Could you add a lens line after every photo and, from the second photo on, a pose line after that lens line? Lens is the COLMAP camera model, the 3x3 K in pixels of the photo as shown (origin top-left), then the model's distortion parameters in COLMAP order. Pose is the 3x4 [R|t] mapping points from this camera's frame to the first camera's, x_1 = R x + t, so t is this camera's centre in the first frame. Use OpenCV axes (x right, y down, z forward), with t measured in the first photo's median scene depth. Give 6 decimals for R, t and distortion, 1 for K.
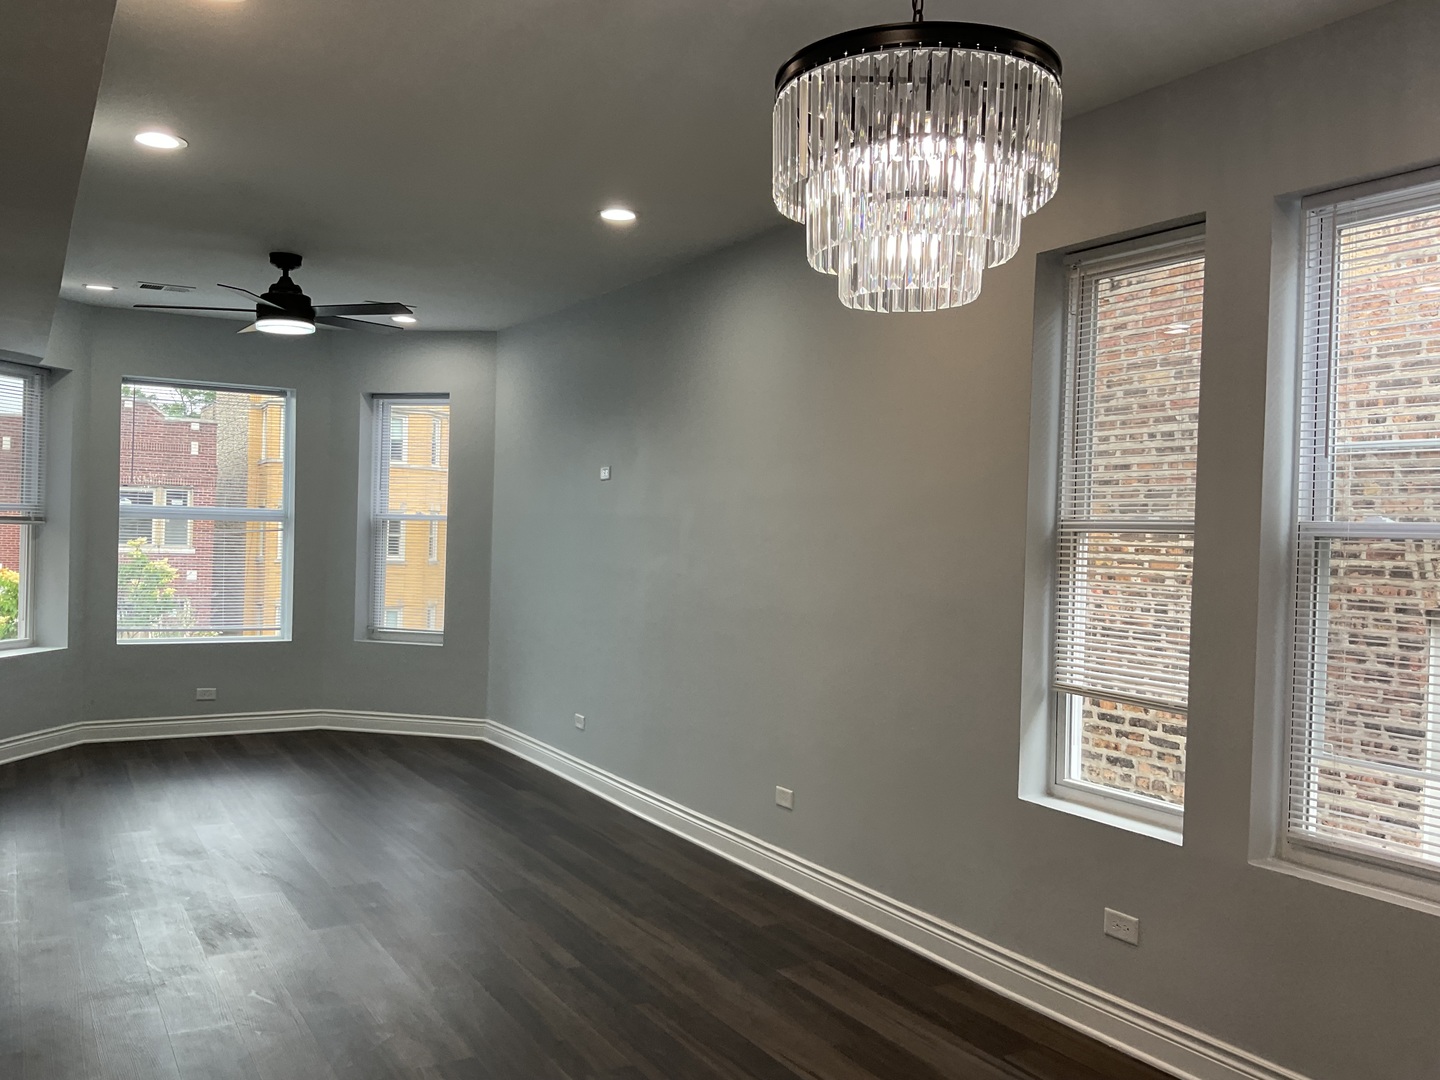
lens RADIAL K [[1183.3, 0, 712.4], [0, 1183.3, 536.2], [0, 0, 1]] dist [0.082061, -0.158205]
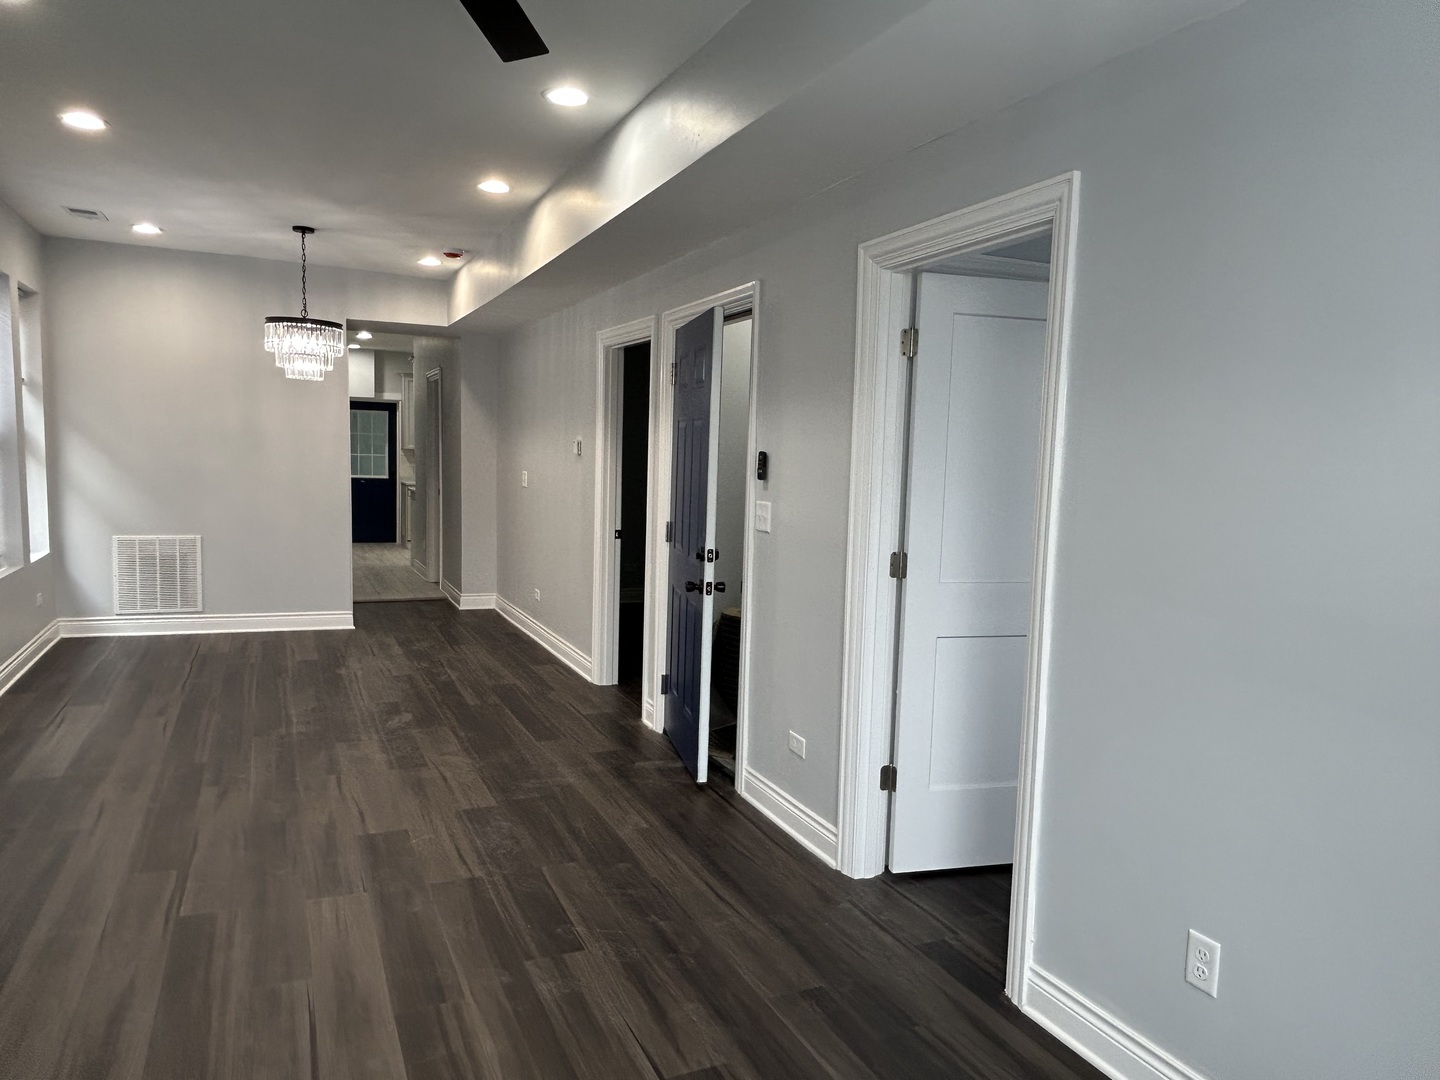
lens RADIAL K [[961.5, 0, 726.4], [0, 961.5, 545.3], [0, 0, 1]] dist [0.001863, -0.011676]
pose [[-0.994156, -0.062228, 0.088212, -0.605595], [-0.053193, 0.993431, 0.101318, -0.016987], [-0.093937, 0.096034, -0.990936, 1.606499]]
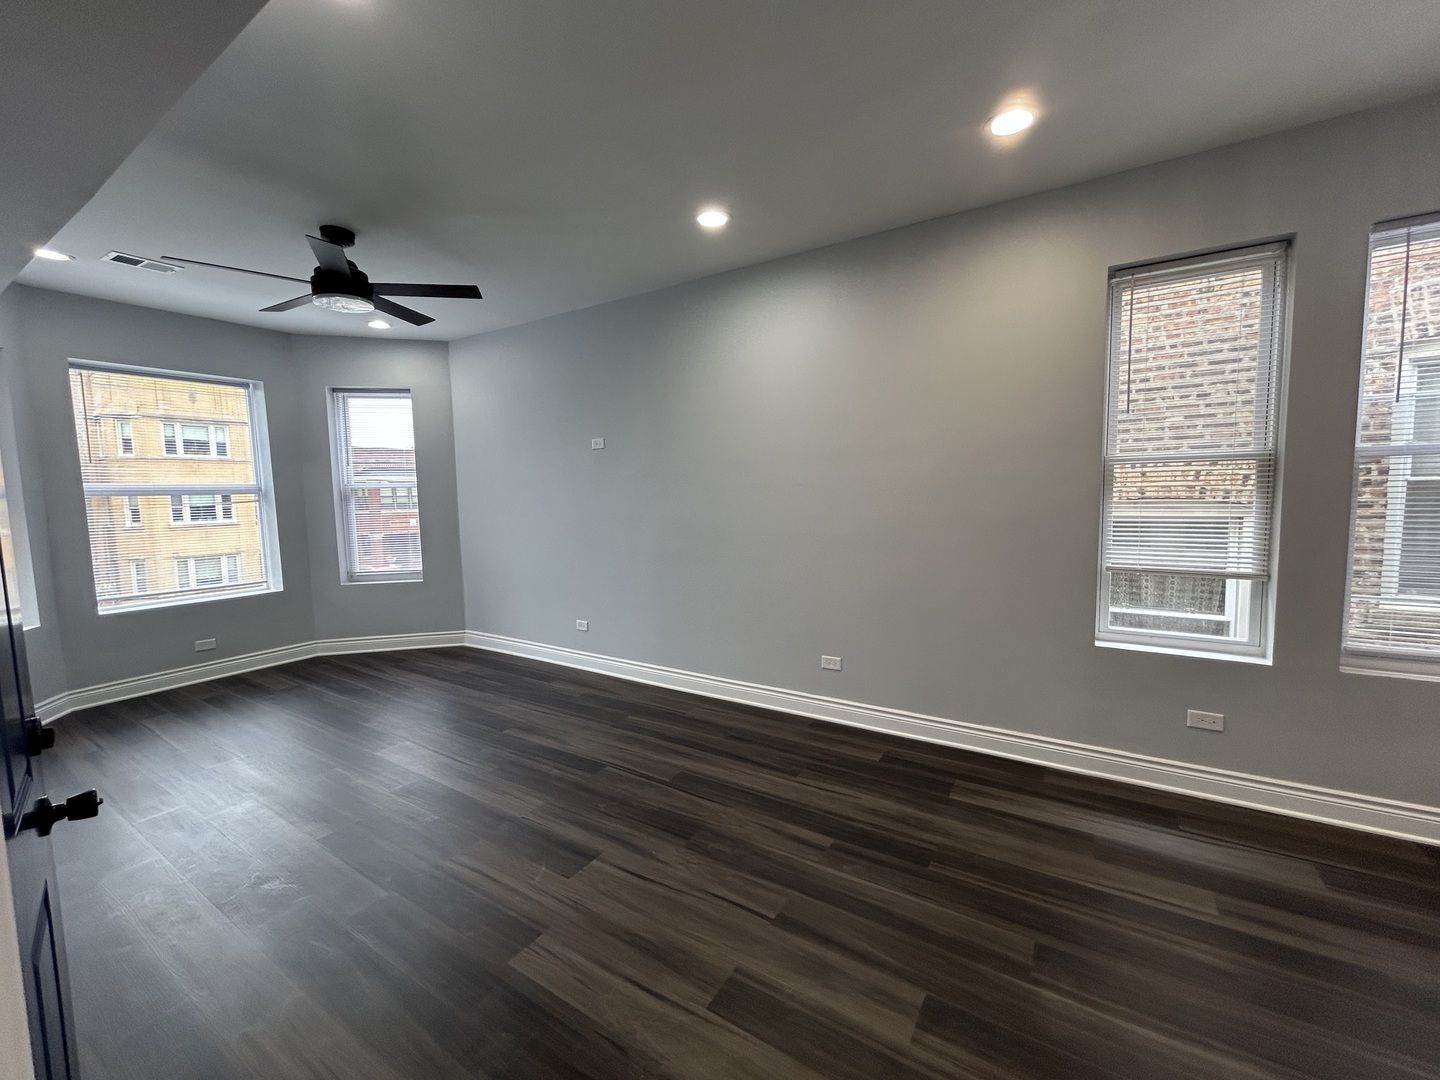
lens RADIAL K [[581.1, 0, 720.1], [0, 581.1, 537.3], [0, 0, 1]] dist [-0.000079, 0.001702]
pose [[0.887633, -0.082455, 0.453110, -0.379301], [0.045686, 0.994754, 0.091524, -0.001487], [-0.458280, -0.060539, 0.886744, 0.464154]]
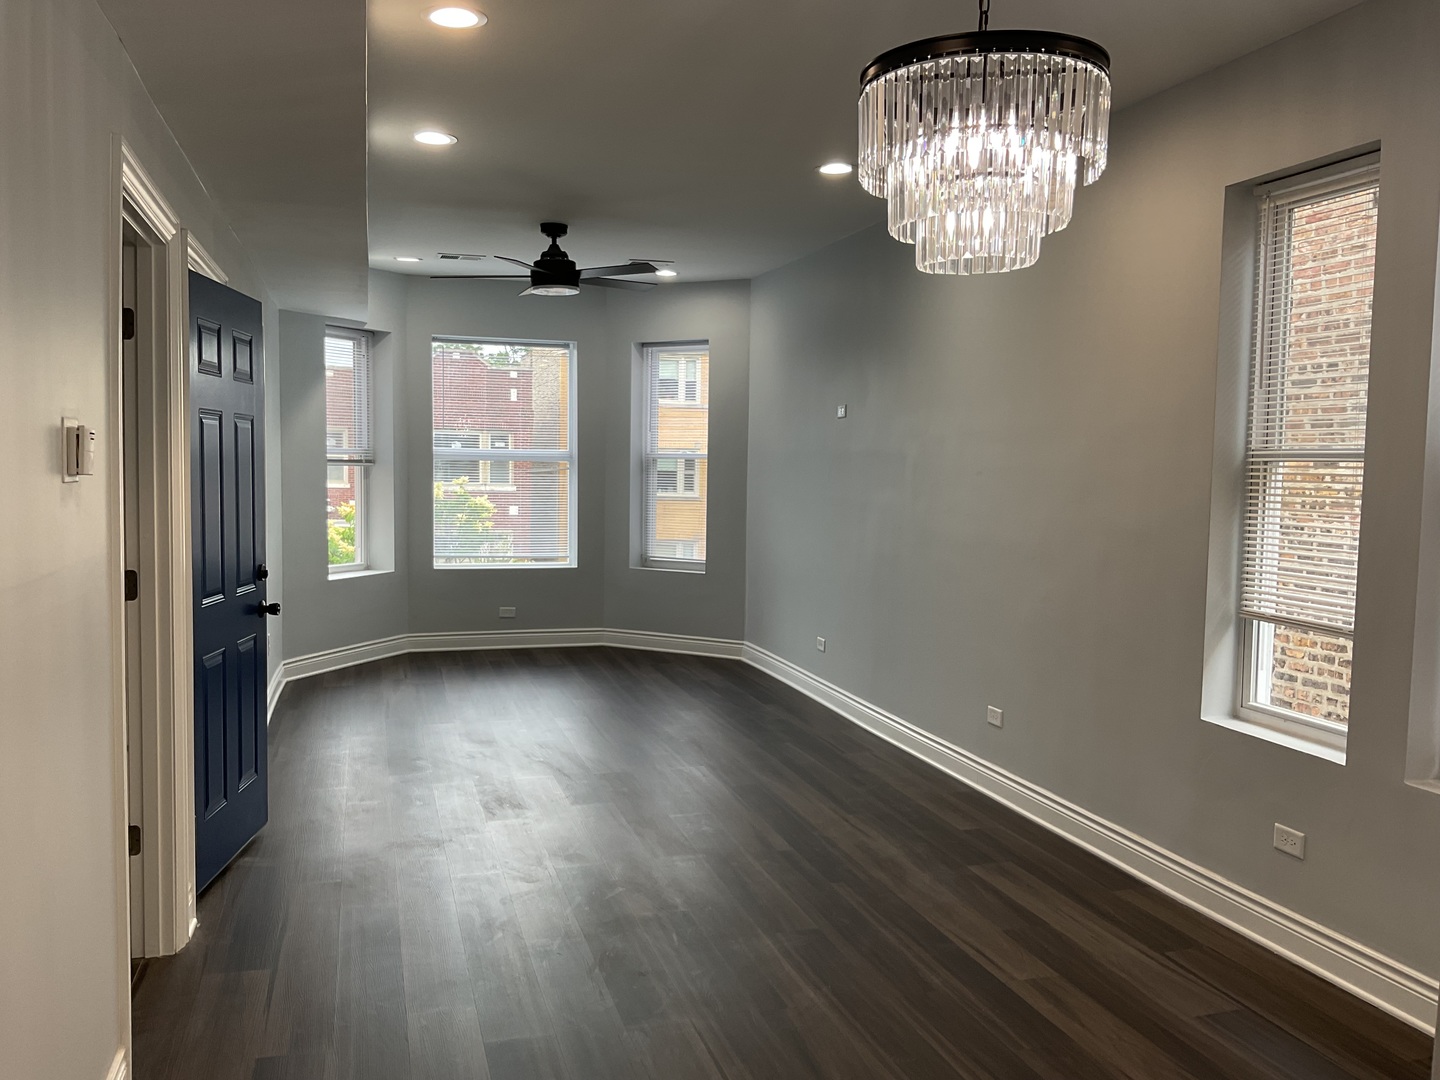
lens RADIAL K [[1183.3, 0, 718.7], [0, 1183.3, 533.9], [0, 0, 1]] dist [0.082061, -0.158205]
pose [[0.970498, 0.002254, -0.241098, 0.079912], [0.010392, 0.998636, 0.051166, 0.000921], [0.240884, -0.052162, 0.969151, -0.082344]]
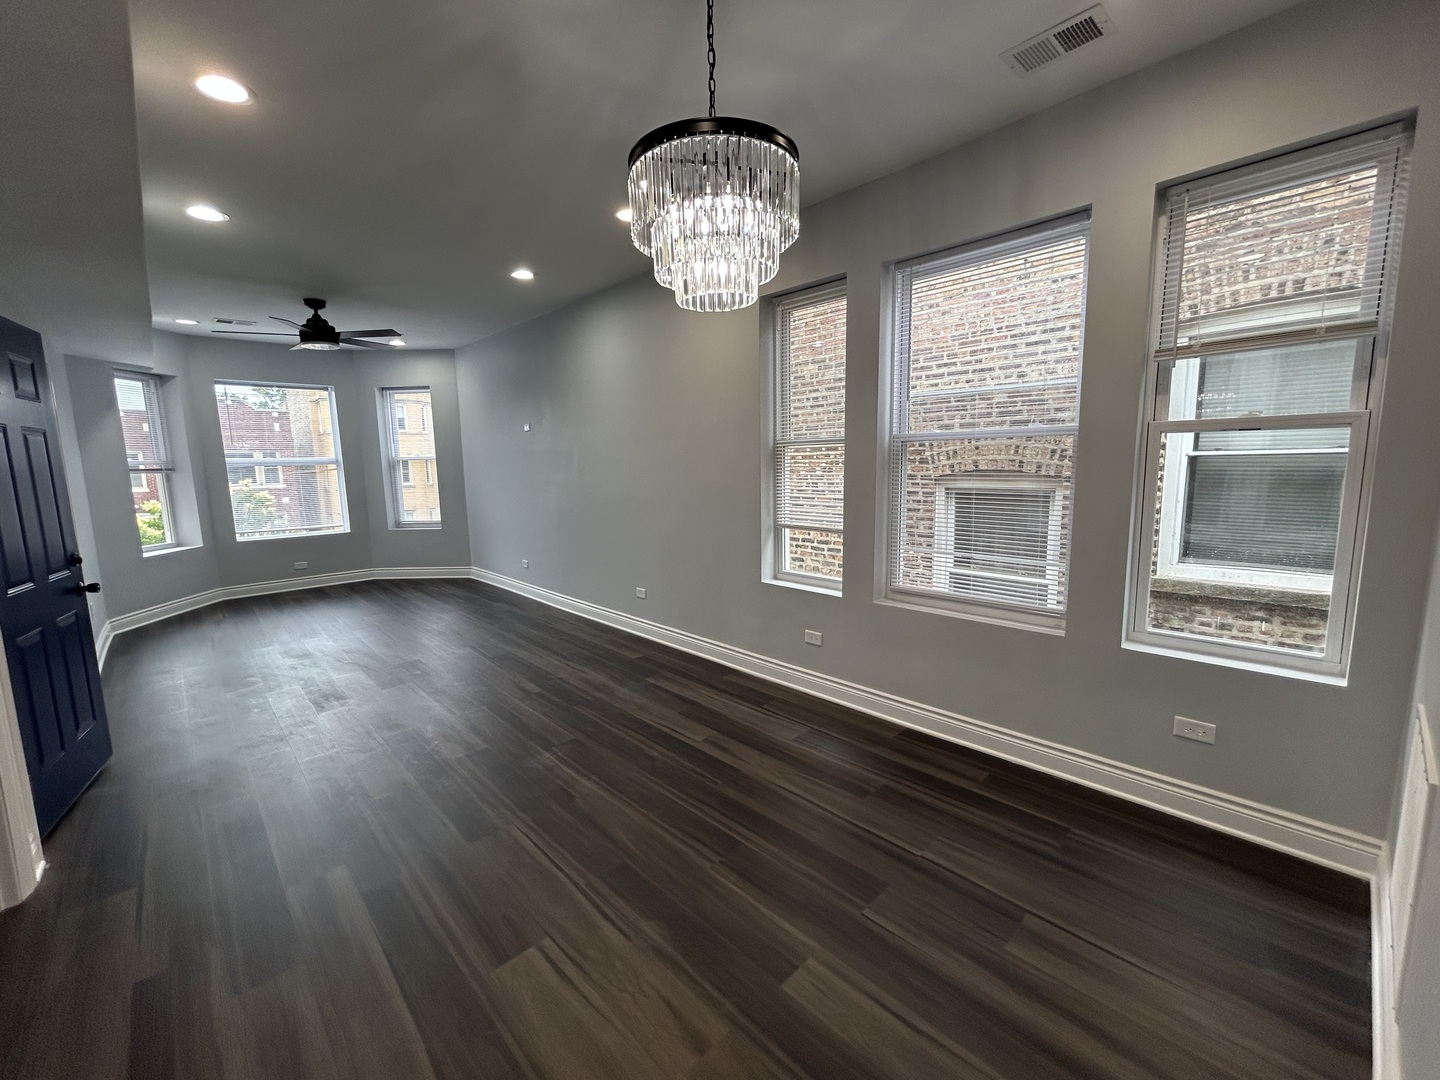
lens RADIAL K [[581.1, 0, 719.9], [0, 581.1, 539.0], [0, 0, 1]] dist [-0.000079, 0.001702]
pose [[0.972198, -0.077479, 0.220969, -0.017002], [0.047382, 0.989243, 0.138397, 0.007673], [-0.229315, -0.124079, 0.965411, 0.064268]]
